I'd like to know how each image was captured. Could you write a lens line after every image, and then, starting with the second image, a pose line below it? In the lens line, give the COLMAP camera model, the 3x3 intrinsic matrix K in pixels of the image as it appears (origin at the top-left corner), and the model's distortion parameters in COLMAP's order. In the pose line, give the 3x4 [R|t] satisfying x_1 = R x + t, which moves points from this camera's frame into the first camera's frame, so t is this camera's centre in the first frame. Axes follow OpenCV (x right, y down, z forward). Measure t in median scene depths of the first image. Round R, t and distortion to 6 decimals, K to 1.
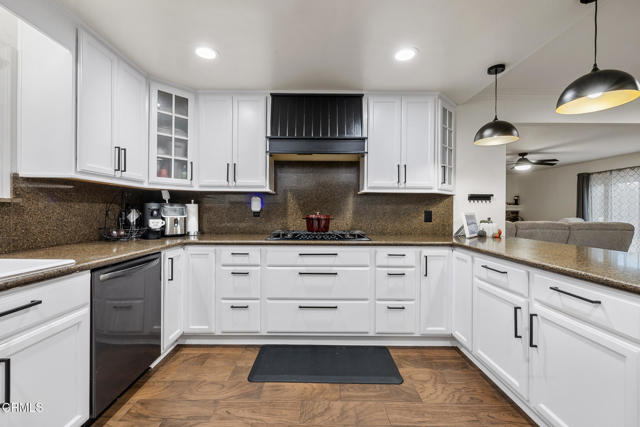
lens RADIAL K [[270.4, 0, 318.2], [0, 270.4, 211.8], [0, 0, 1]] dist [0.000630, 0.000512]
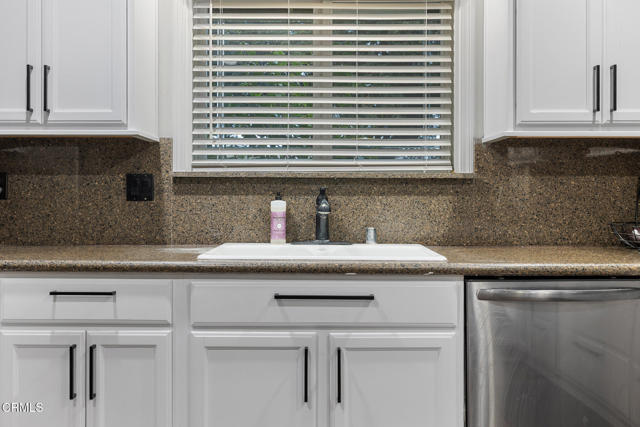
lens RADIAL K [[621.1, 0, 317.6], [0, 621.1, 193.6], [0, 0, 1]] dist [0.010942, 0.000000]
pose [[-0.010171, -0.015554, -0.999827, 0.369853], [-0.002883, 0.999875, -0.015525, 0.021964], [0.999944, 0.002724, -0.010214, 0.371973]]
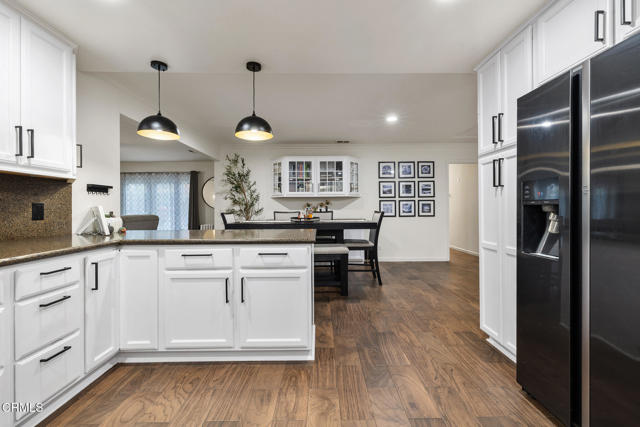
lens RADIAL K [[270.4, 0, 324.9], [0, 270.4, 204.9], [0, 0, 1]] dist [0.000630, 0.000512]
pose [[-0.016676, 0.004685, 0.999850, -0.335274], [0.010250, 0.999937, -0.004515, 0.011808], [-0.999808, 0.010173, -0.016723, 0.347804]]
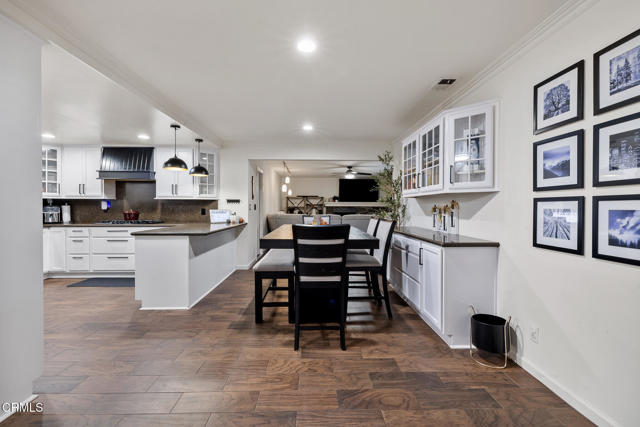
lens RADIAL K [[270.4, 0, 319.4], [0, 270.4, 209.7], [0, 0, 1]] dist [0.000630, 0.000512]
pose [[0.999679, -0.005634, 0.024697, 1.341590], [0.005419, 0.999947, 0.008773, -0.010266], [-0.024745, -0.008637, 0.999656, -0.962015]]
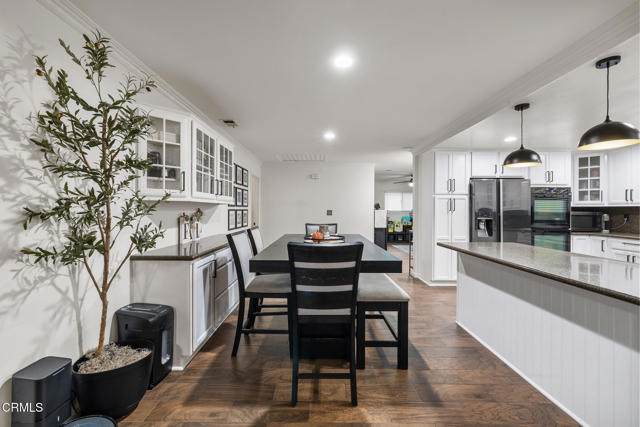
lens RADIAL K [[270.4, 0, 320.9], [0, 270.4, 211.1], [0, 0, 1]] dist [0.000630, 0.000512]
pose [[-0.999921, -0.010484, -0.006965, 1.390764], [-0.010522, 0.999930, 0.005421, -0.041085], [0.006908, 0.005494, -0.999961, 1.646491]]
